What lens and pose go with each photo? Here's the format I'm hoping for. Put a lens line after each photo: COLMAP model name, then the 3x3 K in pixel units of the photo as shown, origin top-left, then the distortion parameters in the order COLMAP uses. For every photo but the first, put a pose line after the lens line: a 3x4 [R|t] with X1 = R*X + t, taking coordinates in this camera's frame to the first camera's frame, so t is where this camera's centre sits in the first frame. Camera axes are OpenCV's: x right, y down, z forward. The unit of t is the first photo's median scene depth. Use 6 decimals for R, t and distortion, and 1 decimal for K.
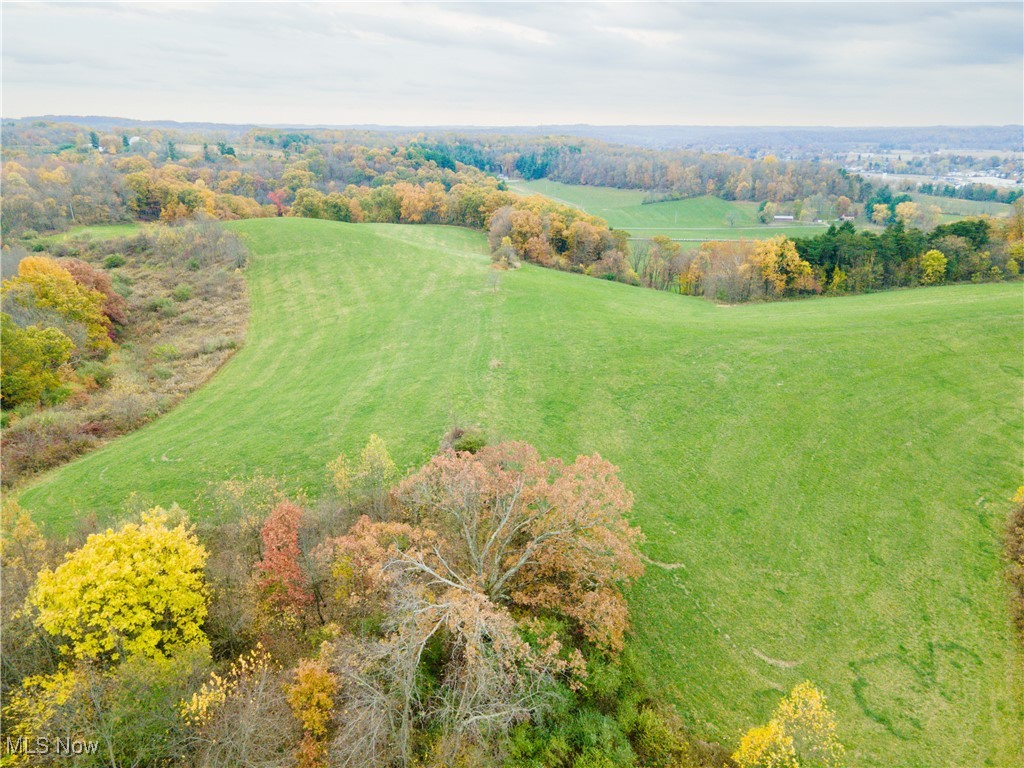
lens RADIAL K [[756.4, 0, 507.4], [0, 756.4, 381.1], [0, 0, 1]] dist [0.025409, 0.045515]
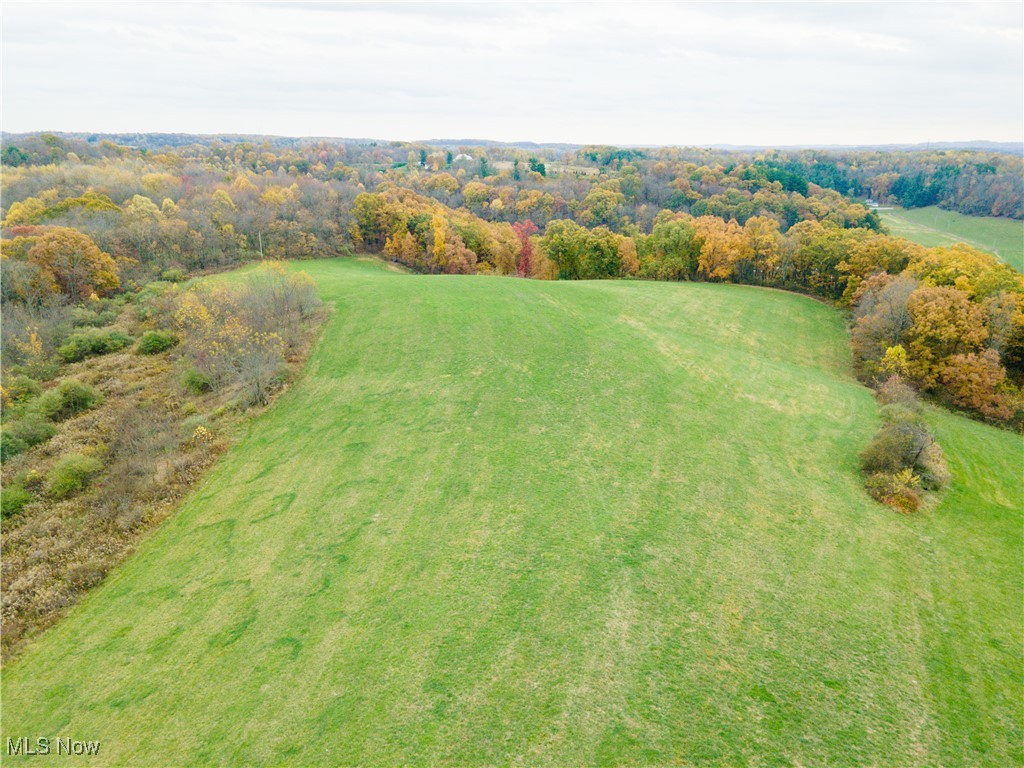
lens RADIAL K [[756.4, 0, 507.4], [0, 756.4, 381.1], [0, 0, 1]] dist [0.025409, 0.045515]
pose [[0.907303, 0.127216, -0.400772, -0.010709], [-0.136931, 0.990571, 0.004439, -0.054779], [0.397557, 0.050851, 0.916167, 0.189042]]
